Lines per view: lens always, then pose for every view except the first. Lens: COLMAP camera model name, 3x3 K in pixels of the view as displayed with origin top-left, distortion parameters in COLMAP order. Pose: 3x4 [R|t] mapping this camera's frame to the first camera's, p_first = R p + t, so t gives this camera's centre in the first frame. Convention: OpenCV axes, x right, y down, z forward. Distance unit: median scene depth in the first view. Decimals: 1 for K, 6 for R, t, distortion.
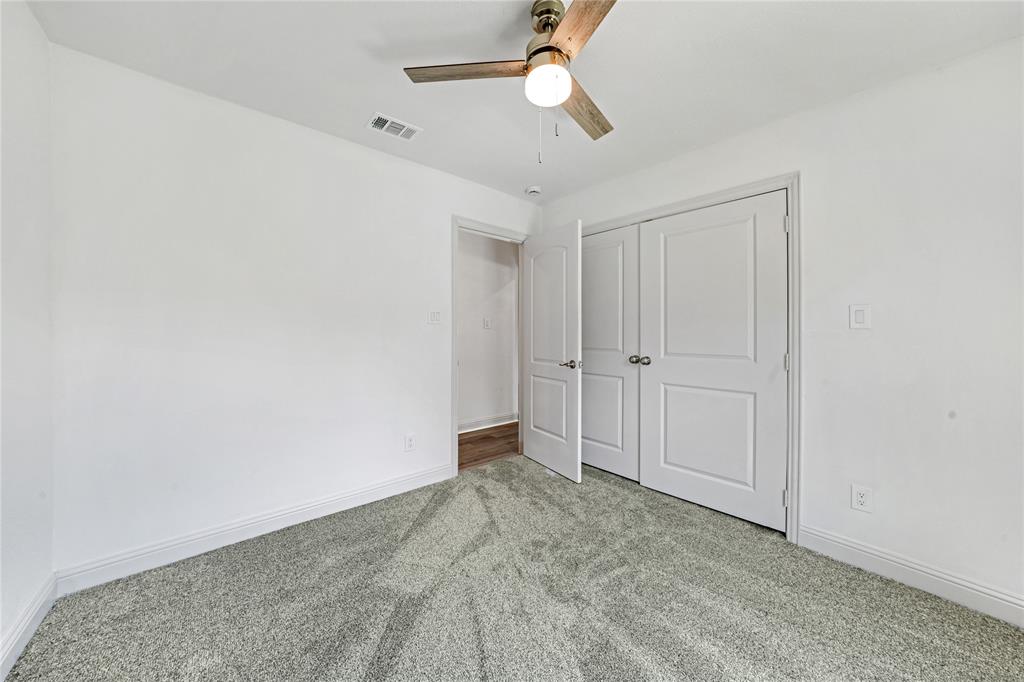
lens RADIAL K [[356.6, 0, 516.8], [0, 356.6, 334.3], [0, 0, 1]] dist [-0.026756, 0.004716]
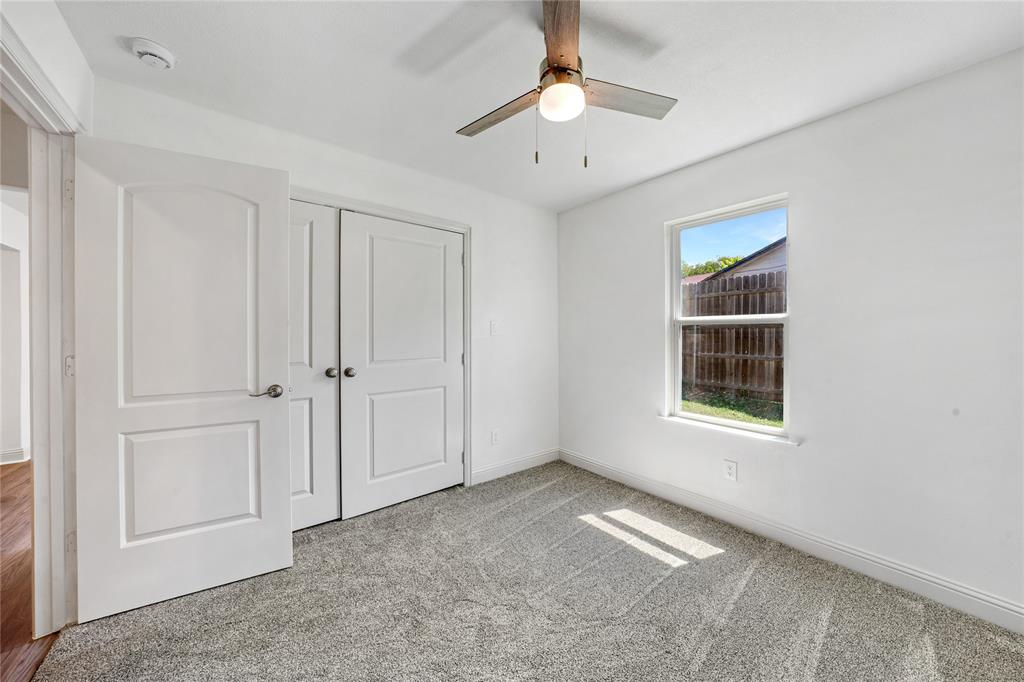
lens RADIAL K [[356.6, 0, 511.0], [0, 356.6, 339.2], [0, 0, 1]] dist [-0.026756, 0.004716]
pose [[0.037035, -0.010759, 0.999256, -0.496961], [0.009615, 0.999900, 0.010409, -0.011127], [-0.999268, 0.009223, 0.037135, 0.593855]]
